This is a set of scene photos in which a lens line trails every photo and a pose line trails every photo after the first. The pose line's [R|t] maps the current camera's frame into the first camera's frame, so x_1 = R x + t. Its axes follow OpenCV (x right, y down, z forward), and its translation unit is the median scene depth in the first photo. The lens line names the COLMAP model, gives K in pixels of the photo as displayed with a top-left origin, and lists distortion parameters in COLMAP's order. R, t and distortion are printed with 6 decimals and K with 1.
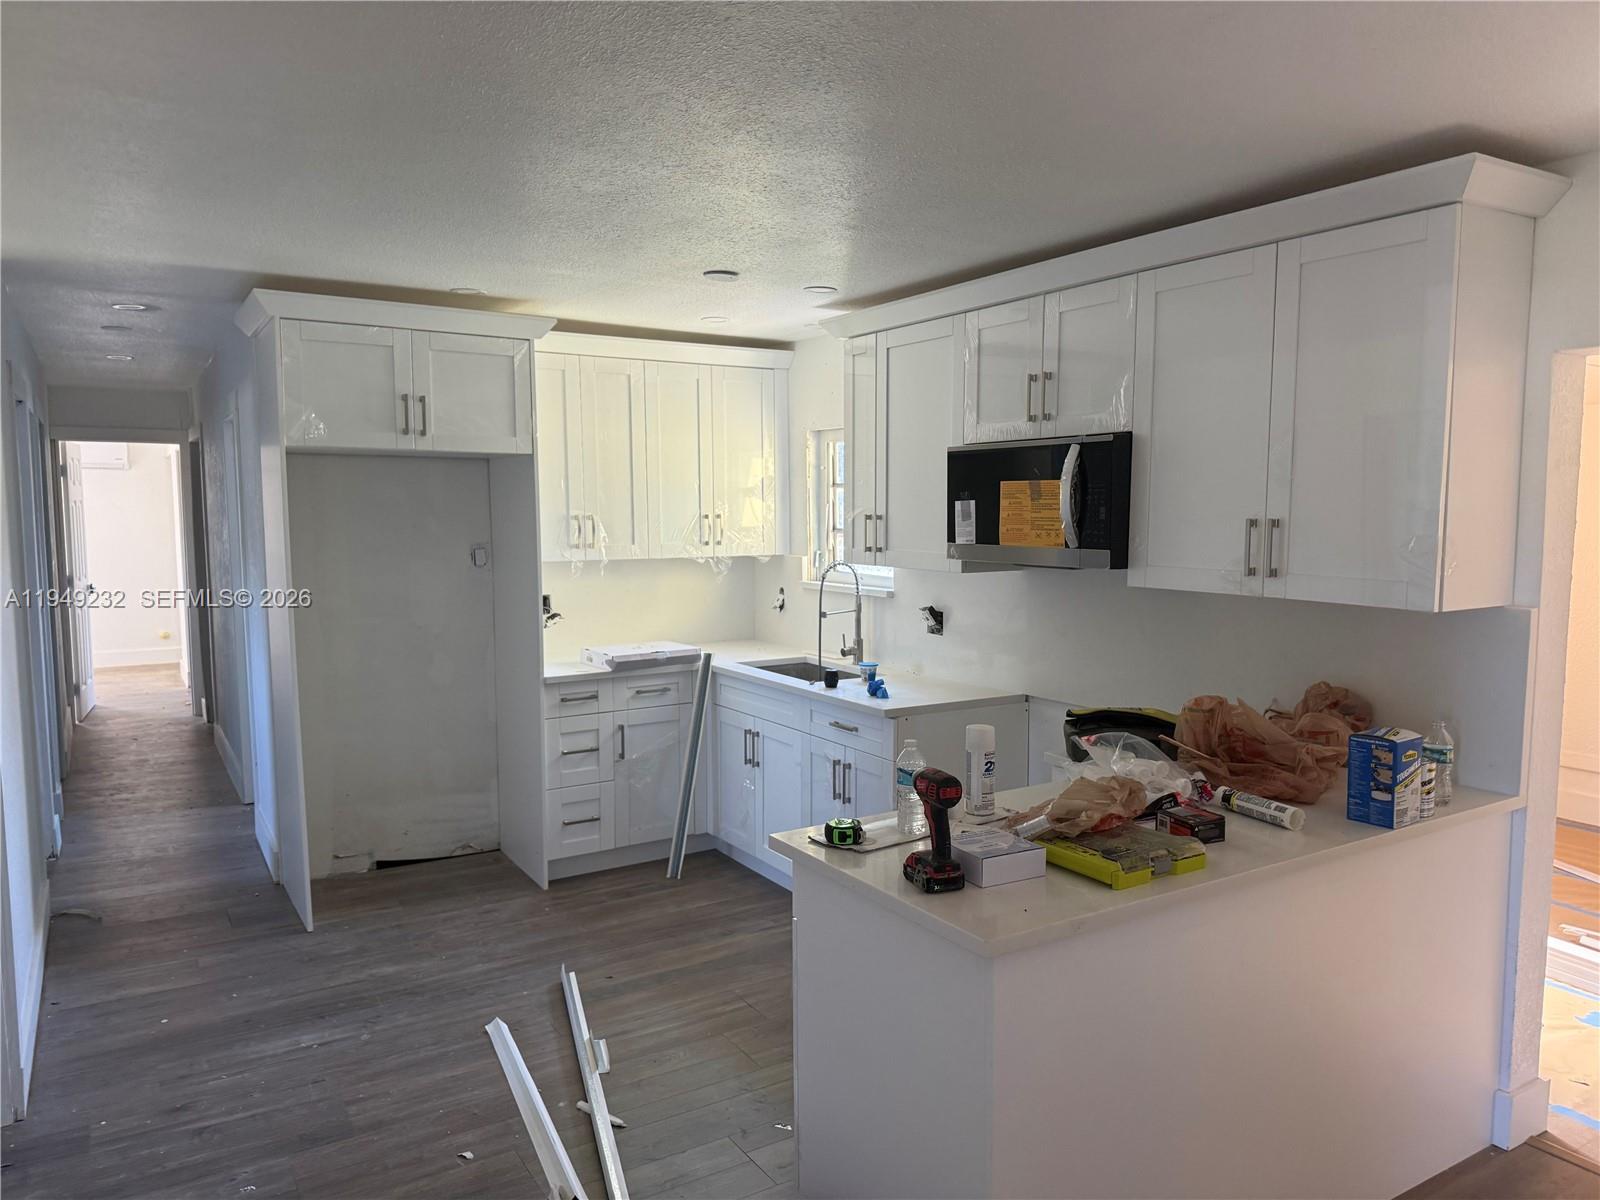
lens RADIAL K [[1119.4, 0, 800.0], [0, 1119.4, 600.0], [0, 0, 1]] dist [0.192420, -0.366981]
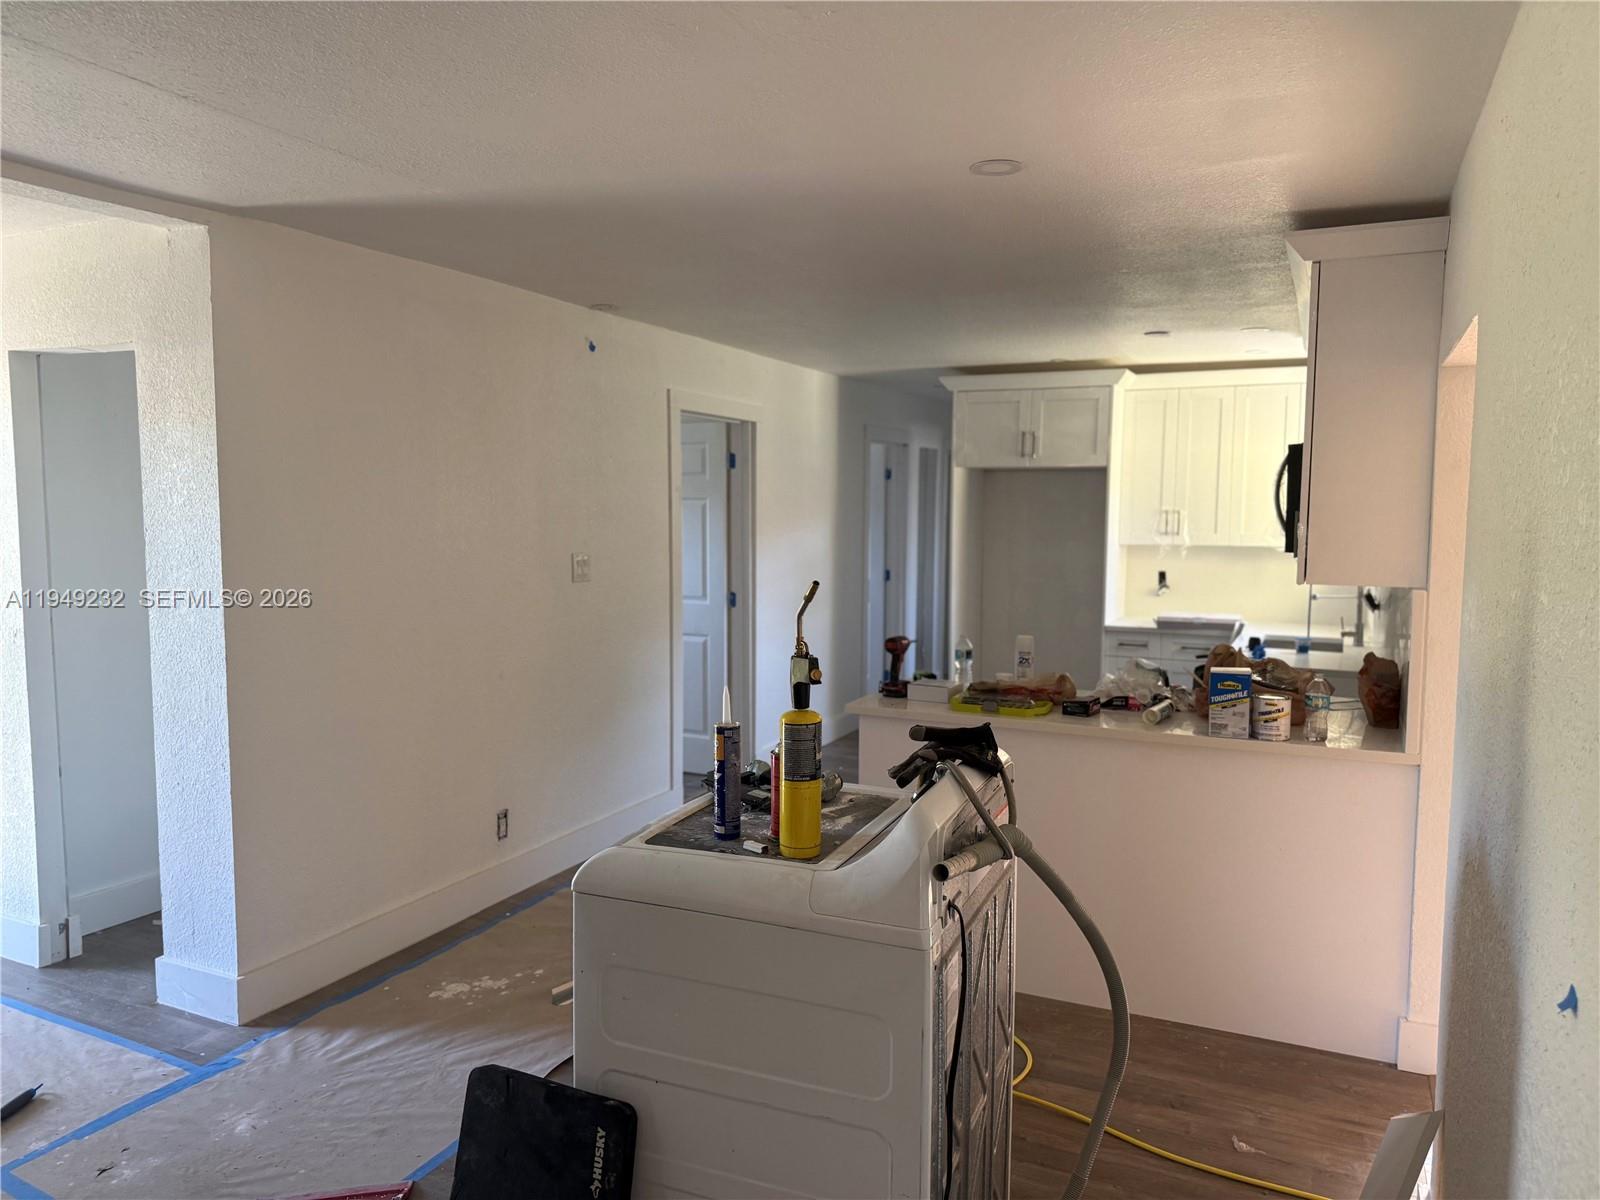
lens RADIAL K [[1119.4, 0, 800.0], [0, 1119.4, 600.0], [0, 0, 1]] dist [0.192420, -0.366981]
pose [[0.546644, 0.076861, -0.833830, 0.731224], [-0.080791, 0.995974, 0.038843, 0.013207], [0.833459, 0.046133, 0.550653, -0.086668]]
